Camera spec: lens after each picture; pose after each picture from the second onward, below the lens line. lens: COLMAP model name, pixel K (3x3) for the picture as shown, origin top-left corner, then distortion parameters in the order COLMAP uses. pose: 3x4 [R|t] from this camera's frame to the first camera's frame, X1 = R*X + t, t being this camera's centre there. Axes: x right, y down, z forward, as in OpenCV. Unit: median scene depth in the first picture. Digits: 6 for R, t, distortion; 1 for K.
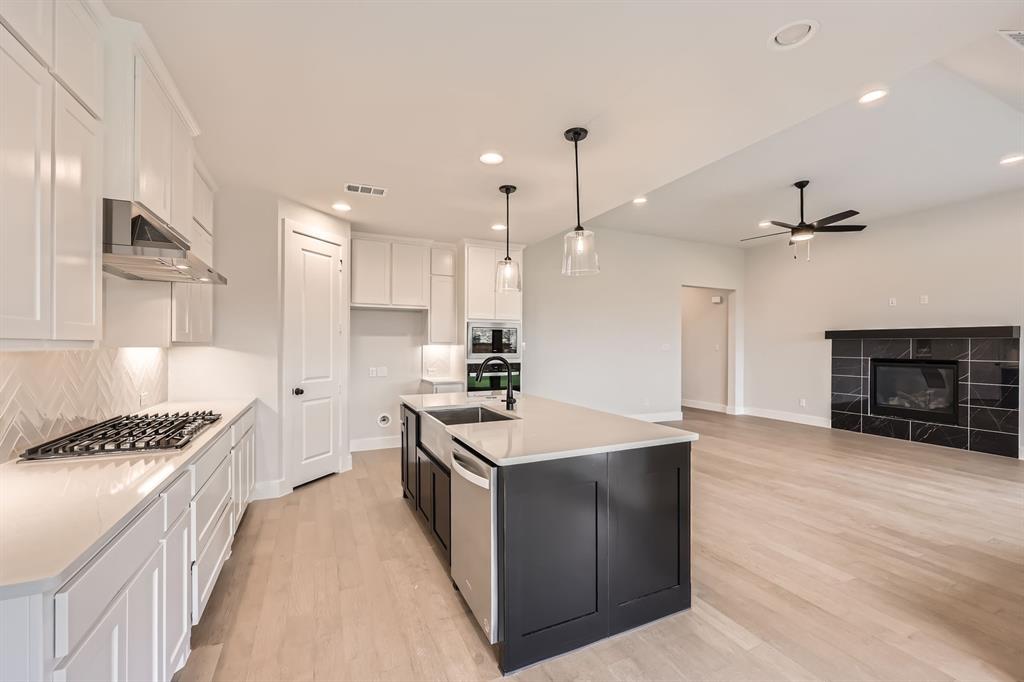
lens RADIAL K [[418.7, 0, 512.8], [0, 418.7, 346.0], [0, 0, 1]] dist [0.006752, 0.000614]
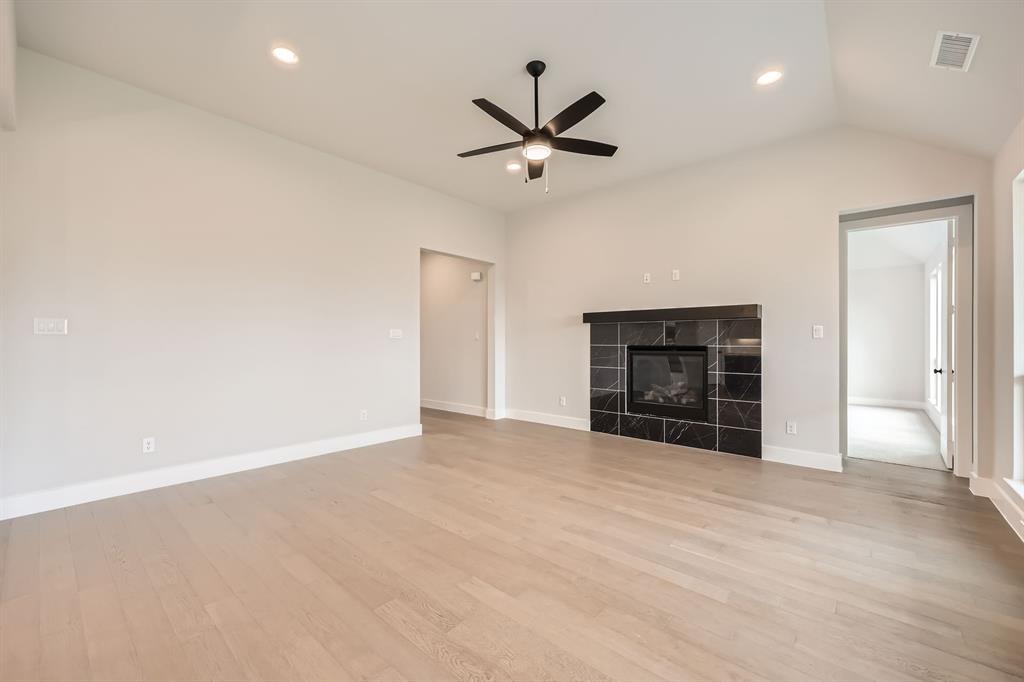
lens RADIAL K [[418.7, 0, 507.2], [0, 418.7, 340.8], [0, 0, 1]] dist [0.006752, 0.000614]
pose [[0.915195, -0.006143, 0.402964, 0.301675], [0.006181, 0.999980, 0.001206, 0.017499], [-0.402964, 0.001387, 0.915215, 0.339873]]
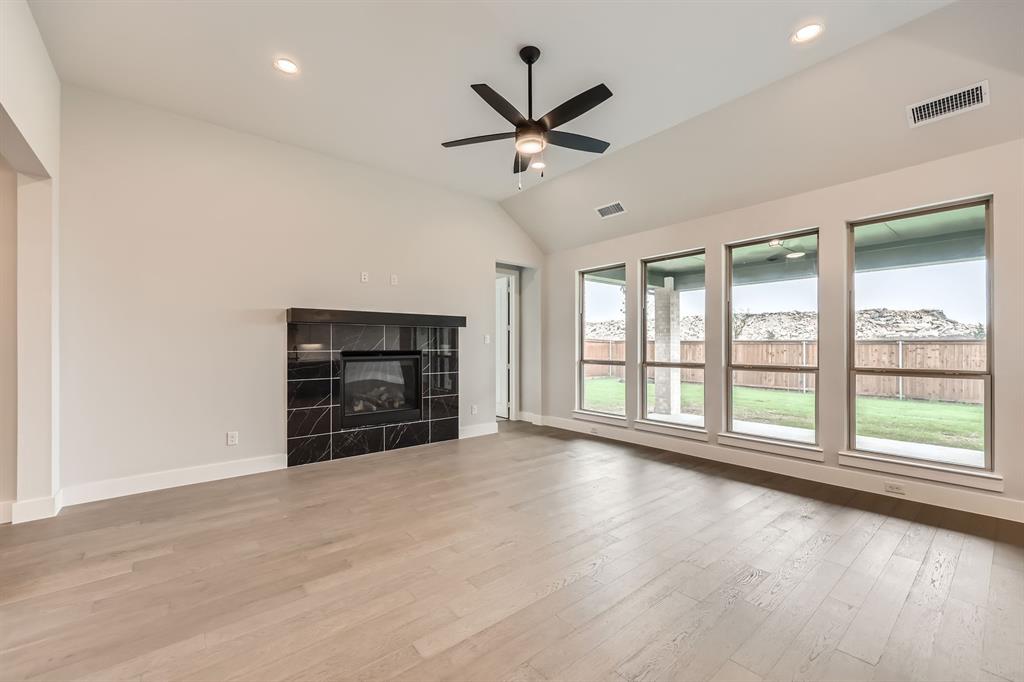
lens RADIAL K [[418.7, 0, 516.1], [0, 418.7, 346.8], [0, 0, 1]] dist [0.006752, 0.000614]
pose [[-0.259475, -0.007597, 0.965720, 0.093012], [0.000982, 0.999966, 0.008130, 0.016447], [-0.965749, 0.003058, -0.259459, 0.905941]]
